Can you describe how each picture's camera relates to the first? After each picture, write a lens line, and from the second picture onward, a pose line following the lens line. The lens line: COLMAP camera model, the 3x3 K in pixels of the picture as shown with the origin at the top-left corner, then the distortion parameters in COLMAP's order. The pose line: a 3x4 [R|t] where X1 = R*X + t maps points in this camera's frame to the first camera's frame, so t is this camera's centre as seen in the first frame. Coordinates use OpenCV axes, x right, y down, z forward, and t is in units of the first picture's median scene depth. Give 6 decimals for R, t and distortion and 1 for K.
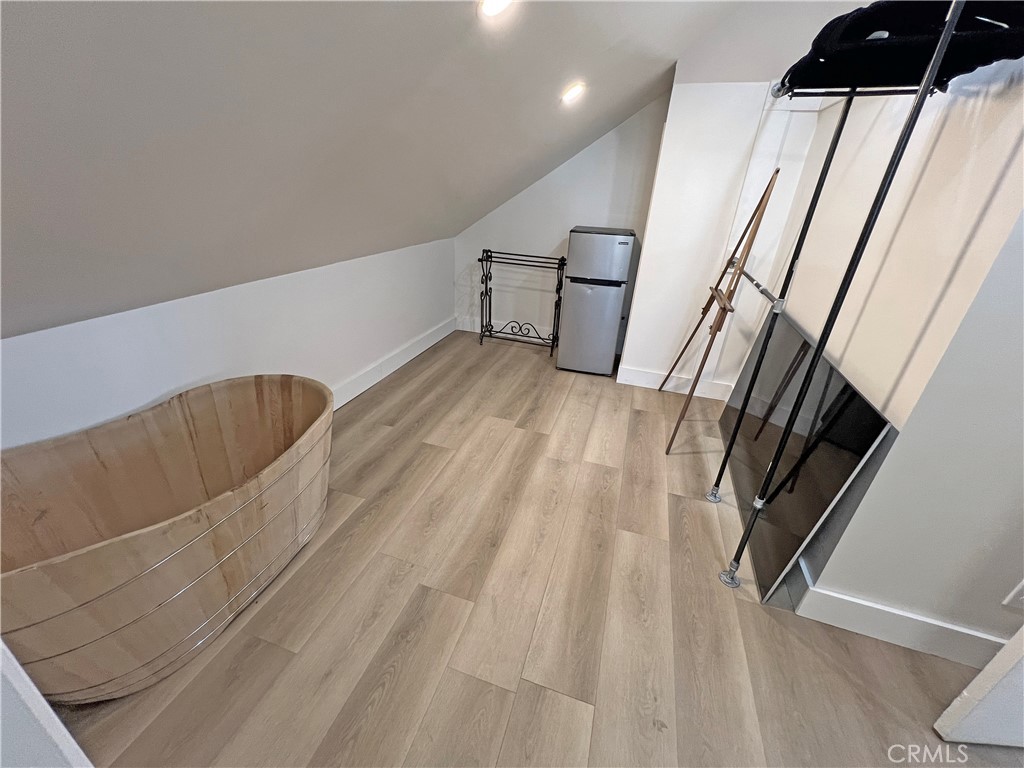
lens RADIAL K [[408.6, 0, 510.5], [0, 408.6, 382.9], [0, 0, 1]] dist [-0.002501, -0.000959]
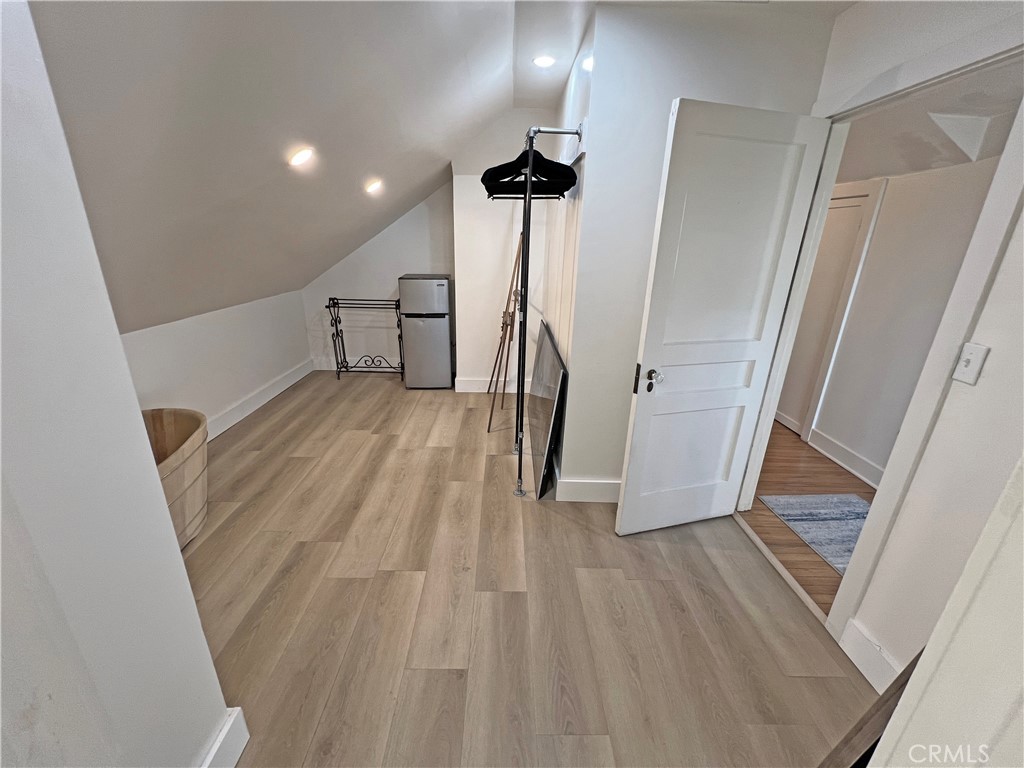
lens RADIAL K [[409.3, 0, 508.8], [0, 409.3, 382.8], [0, 0, 1]] dist [-0.002116, 0.001270]
pose [[0.948089, -0.132835, 0.288933, 0.086298], [0.161098, 0.983990, -0.076235, 0.146315], [-0.274181, 0.118824, 0.954309, -0.395518]]
